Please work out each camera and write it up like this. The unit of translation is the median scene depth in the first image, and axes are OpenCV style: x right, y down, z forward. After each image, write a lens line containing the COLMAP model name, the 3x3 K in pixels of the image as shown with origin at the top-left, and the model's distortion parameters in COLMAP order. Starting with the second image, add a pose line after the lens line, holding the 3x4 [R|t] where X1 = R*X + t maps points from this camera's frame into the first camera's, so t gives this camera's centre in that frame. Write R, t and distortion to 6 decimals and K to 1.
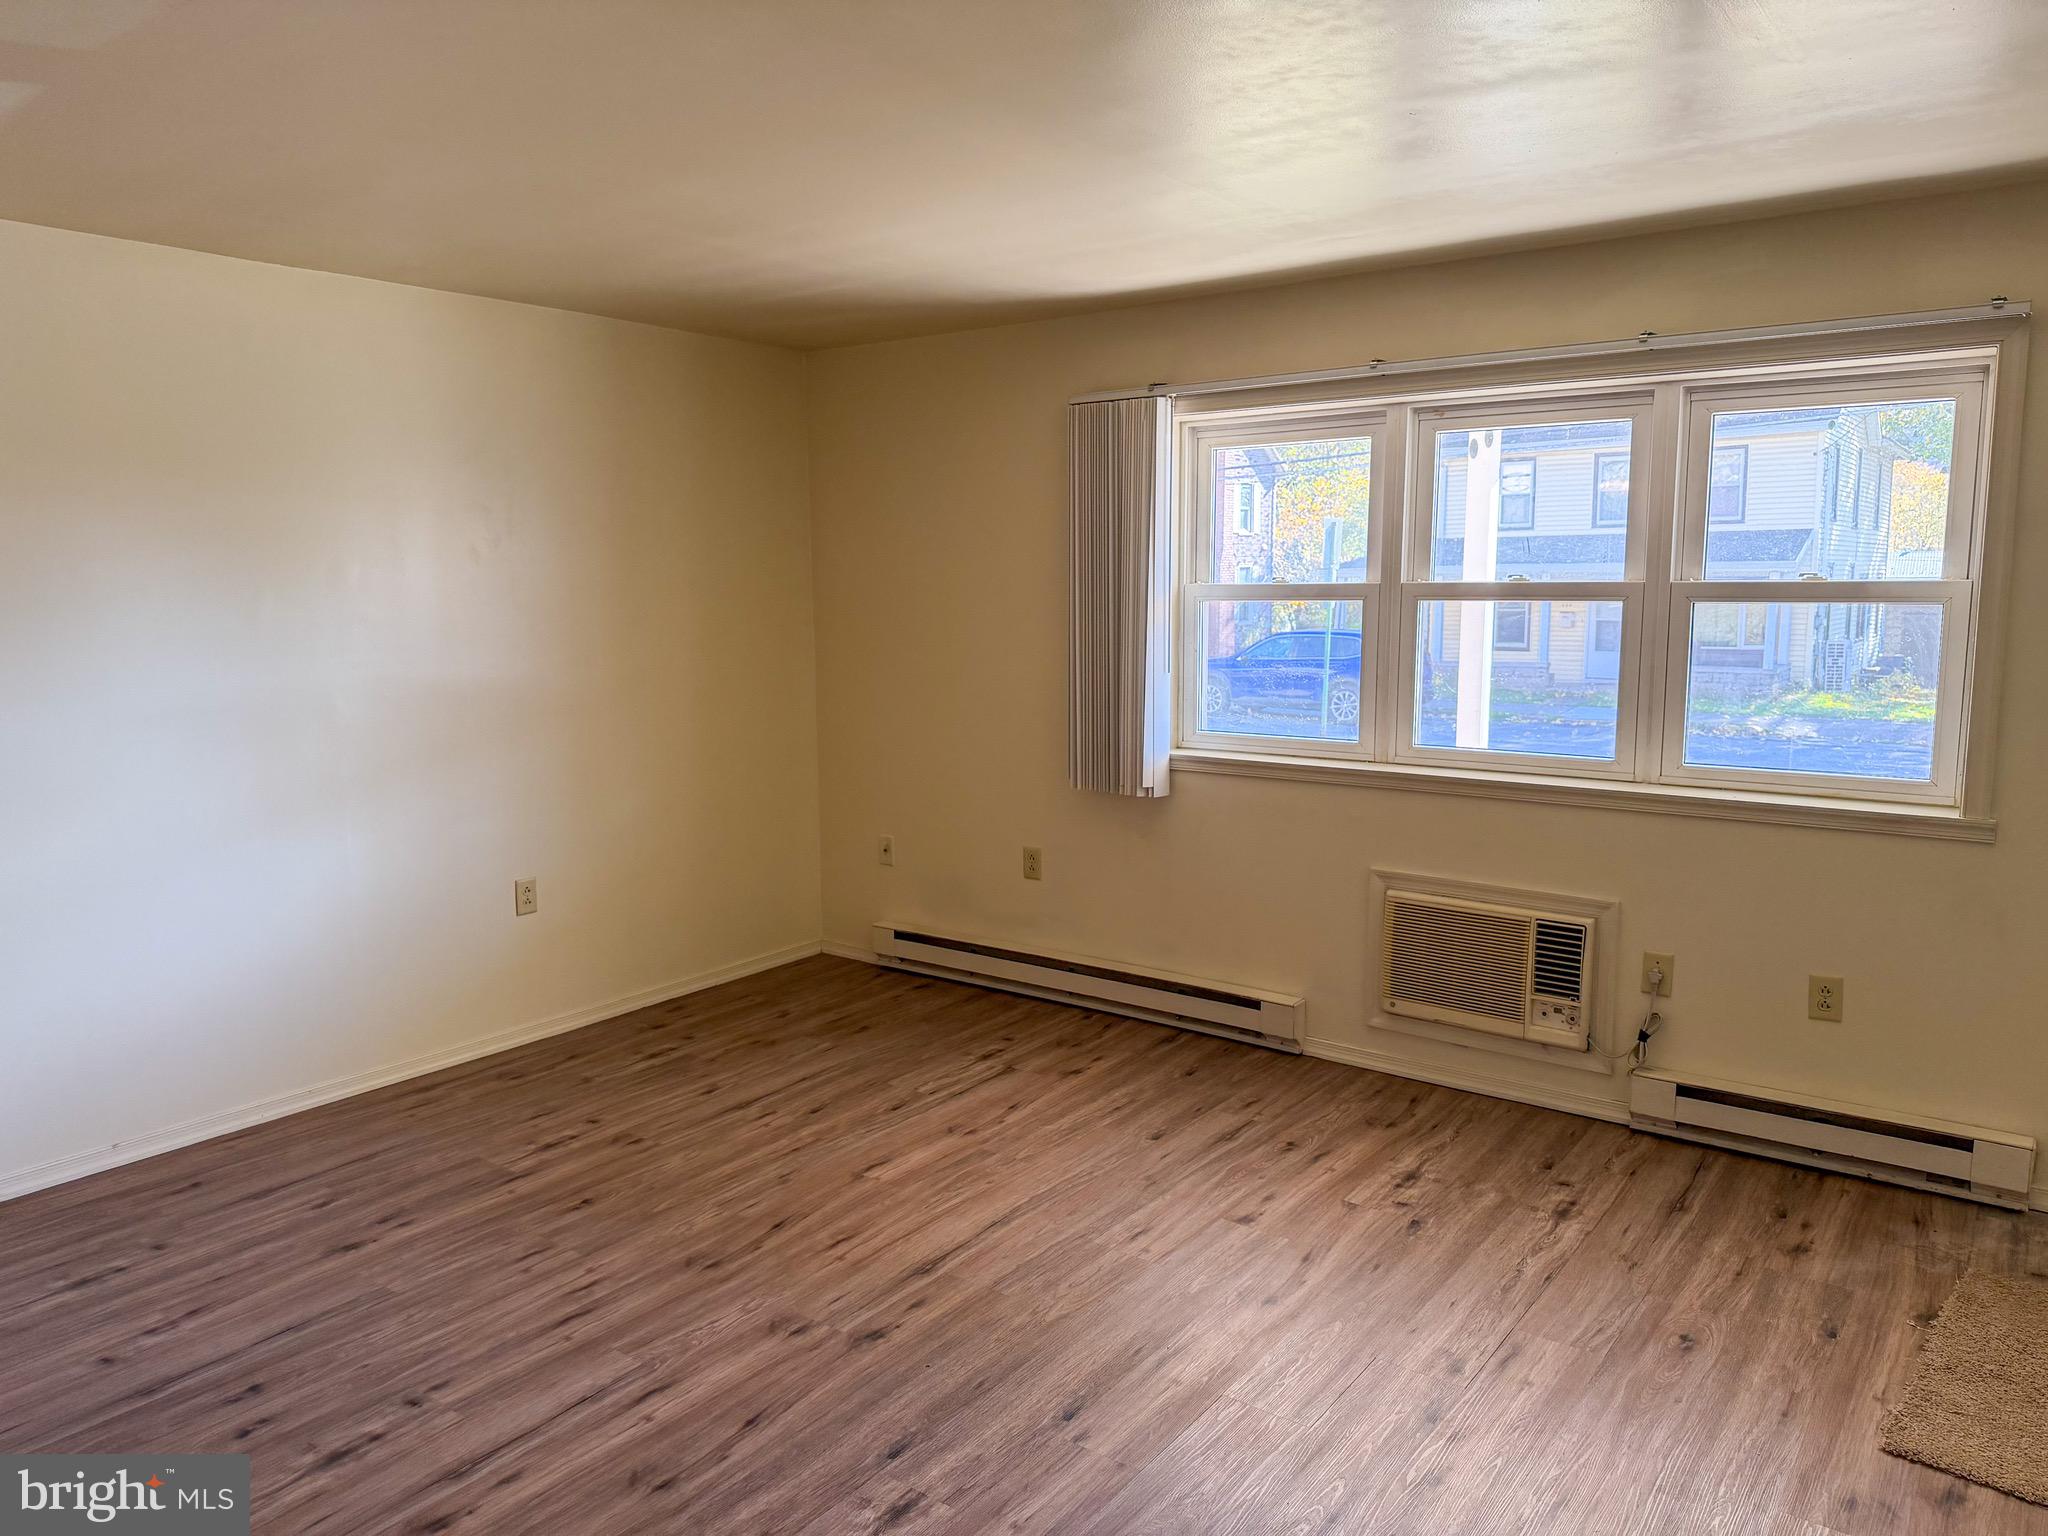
lens RADIAL K [[1430.5, 0, 1020.1], [0, 1430.5, 760.6], [0, 0, 1]] dist [0.113238, -0.175314]
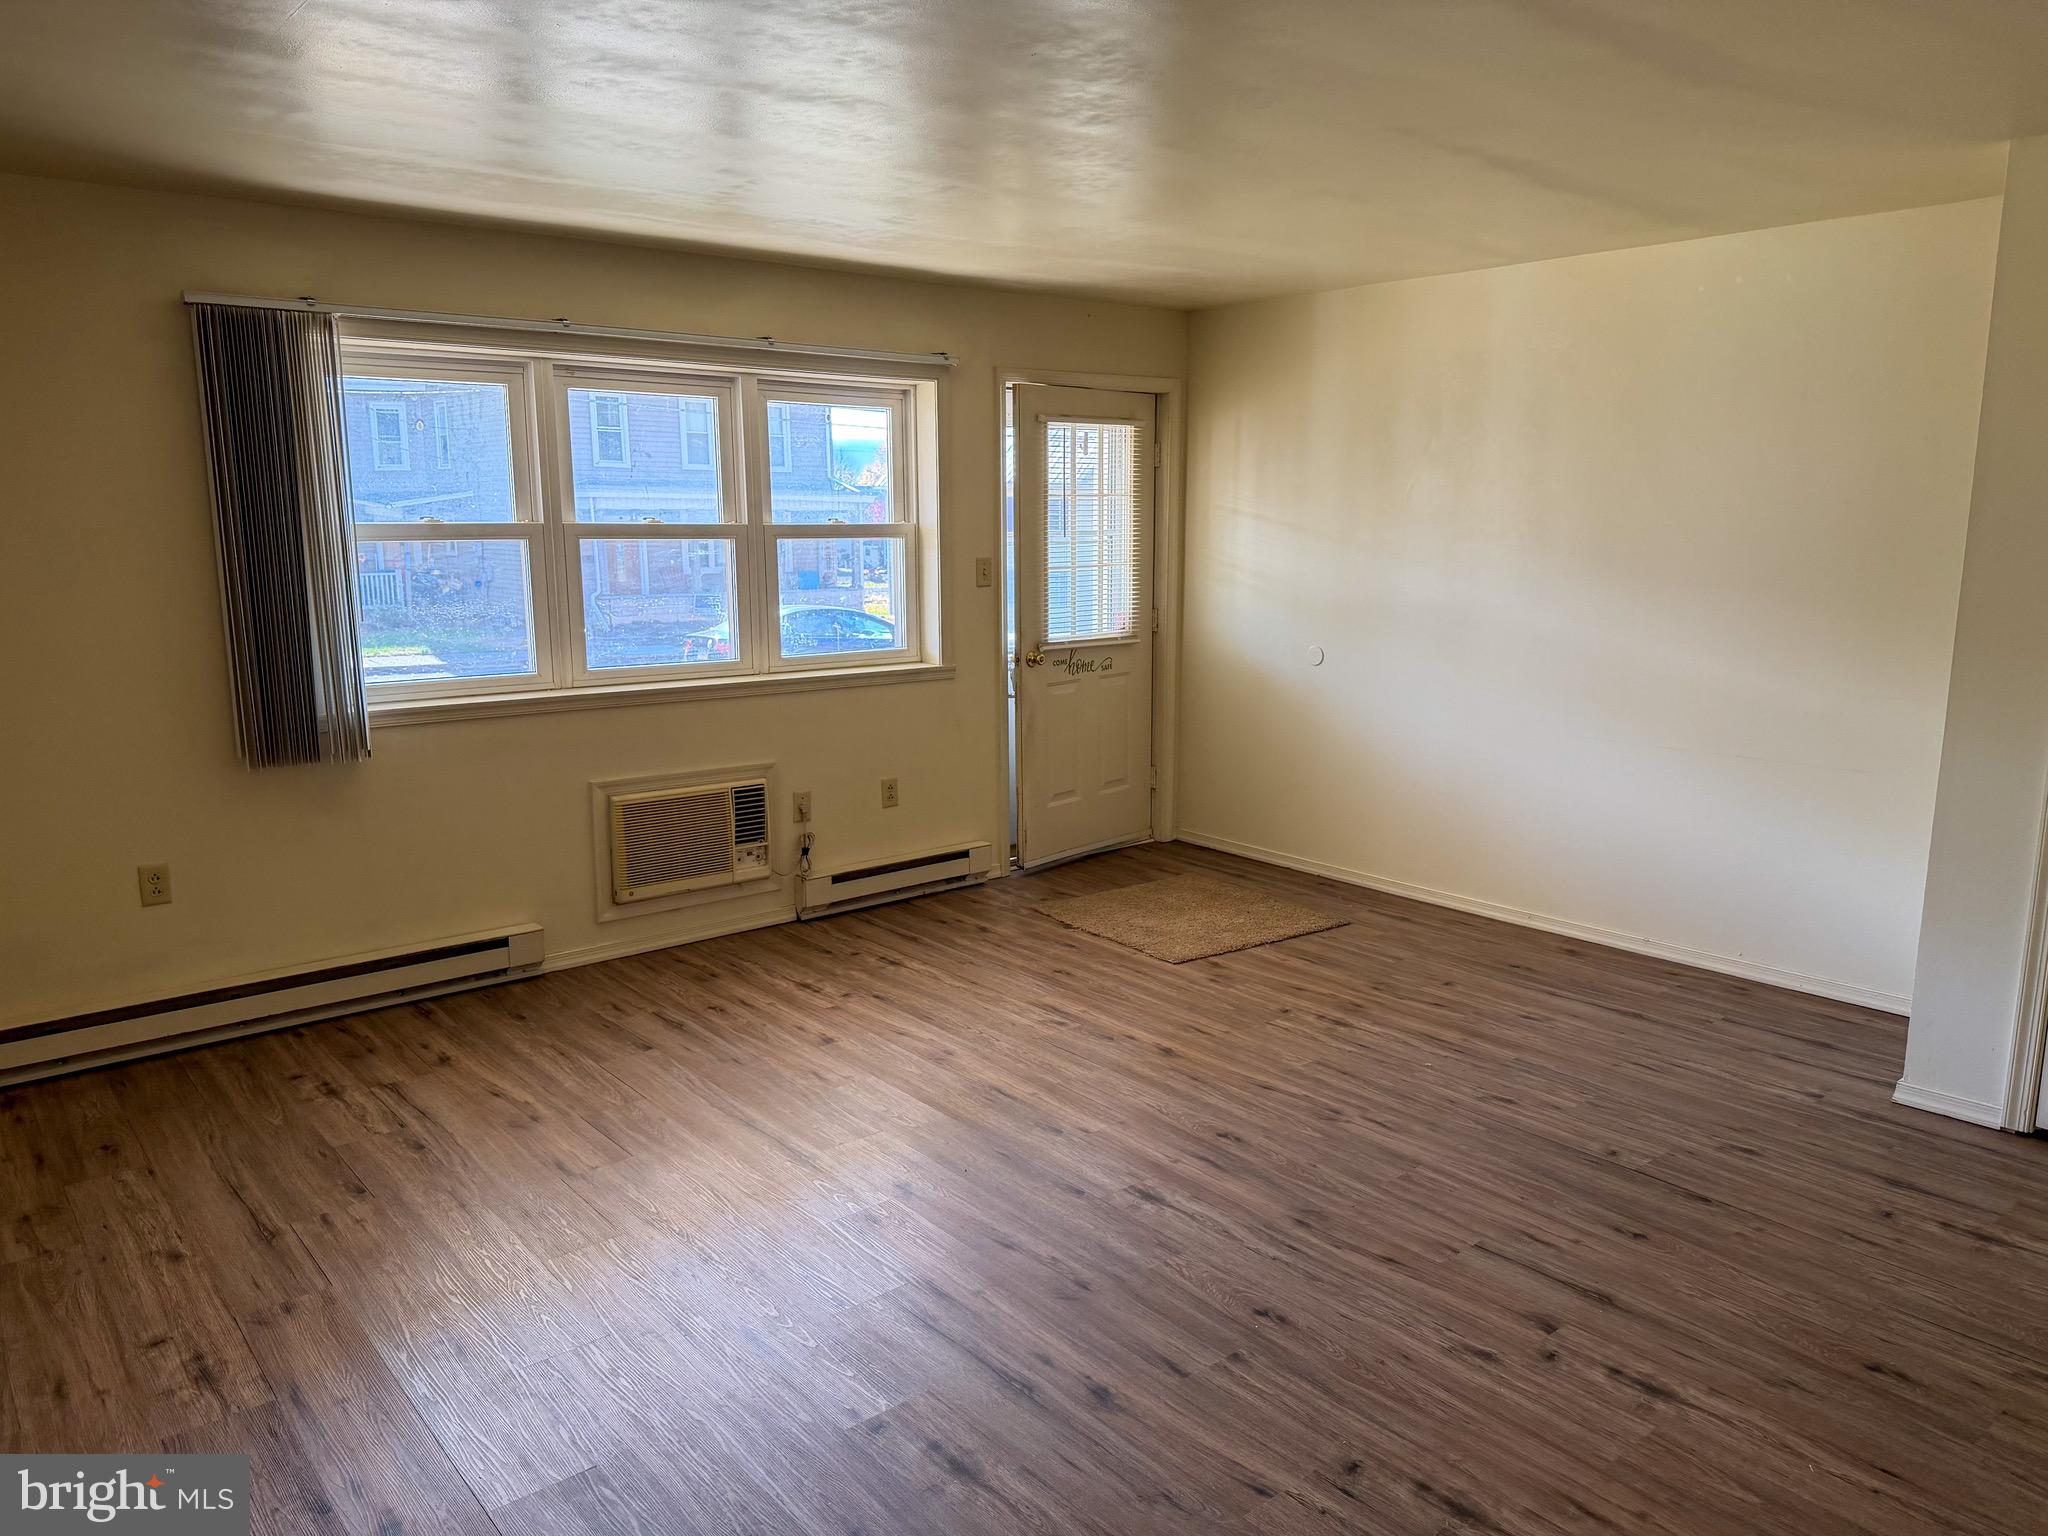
lens RADIAL K [[1430.5, 0, 1020.1], [0, 1430.5, 760.6], [0, 0, 1]] dist [0.113238, -0.175314]
pose [[0.224984, -0.155698, 0.961842, -0.805987], [0.127095, 0.983406, 0.129460, -0.047117], [-0.966038, 0.093119, 0.241039, 0.443024]]
